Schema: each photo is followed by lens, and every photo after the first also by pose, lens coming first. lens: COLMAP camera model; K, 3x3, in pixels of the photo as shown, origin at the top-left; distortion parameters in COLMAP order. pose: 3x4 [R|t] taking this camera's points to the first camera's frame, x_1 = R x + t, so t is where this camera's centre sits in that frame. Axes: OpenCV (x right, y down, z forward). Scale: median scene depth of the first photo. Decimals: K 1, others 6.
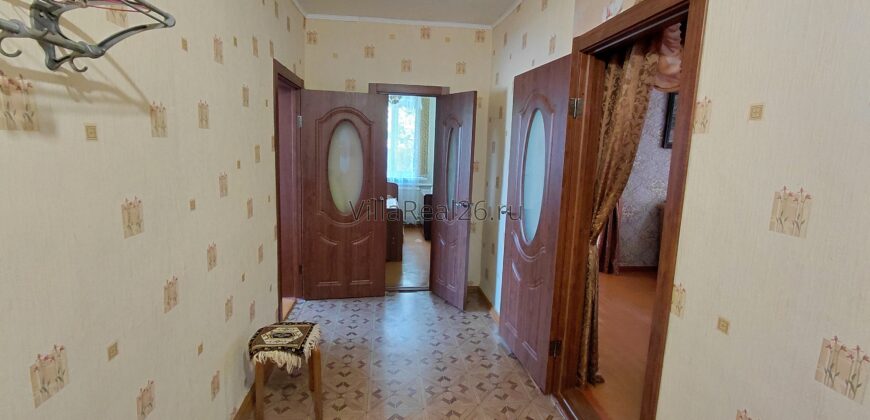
lens RADIAL K [[397.2, 0, 435.3], [0, 397.2, 206.8], [0, 0, 1]] dist [-0.003403, 0.003053]
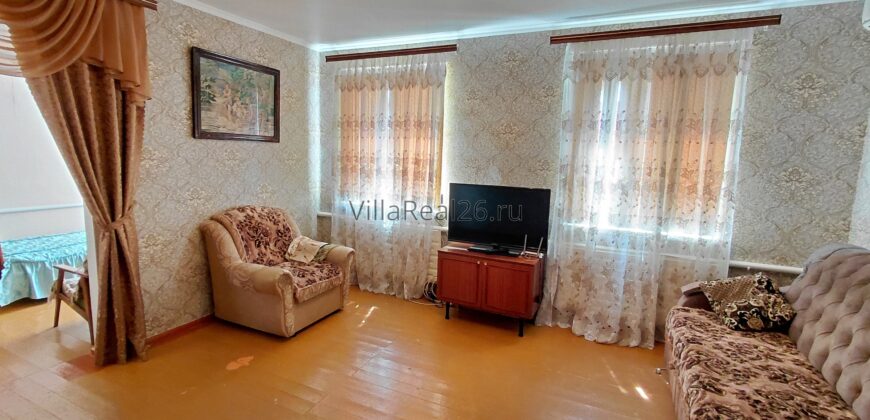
lens RADIAL K [[397.2, 0, 432.7], [0, 397.2, 209.9], [0, 0, 1]] dist [-0.003403, 0.003053]
pose [[0.527000, -0.130161, 0.839839, 0.217491], [0.105602, 0.990573, 0.087257, -0.046673], [-0.843279, 0.042704, 0.535777, 0.325742]]
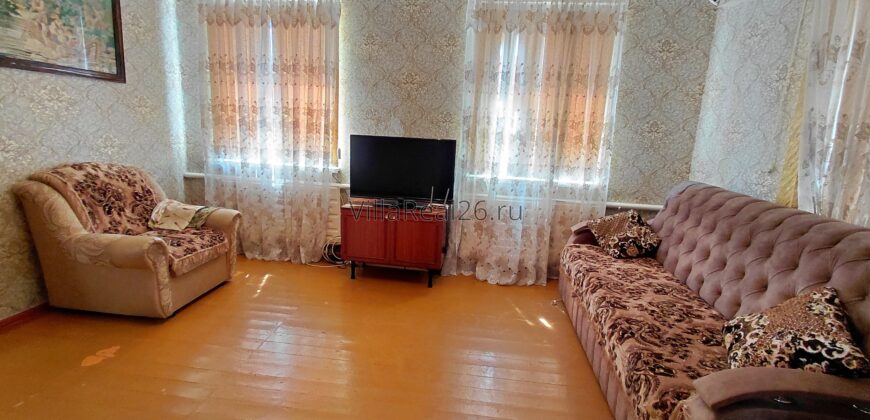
lens RADIAL K [[397.2, 0, 442.0], [0, 397.2, 206.0], [0, 0, 1]] dist [-0.003403, 0.003053]
pose [[0.240461, -0.216969, 0.946099, 0.224750], [0.095588, 0.975253, 0.199361, -0.027935], [-0.965941, 0.042497, 0.255250, 0.375910]]
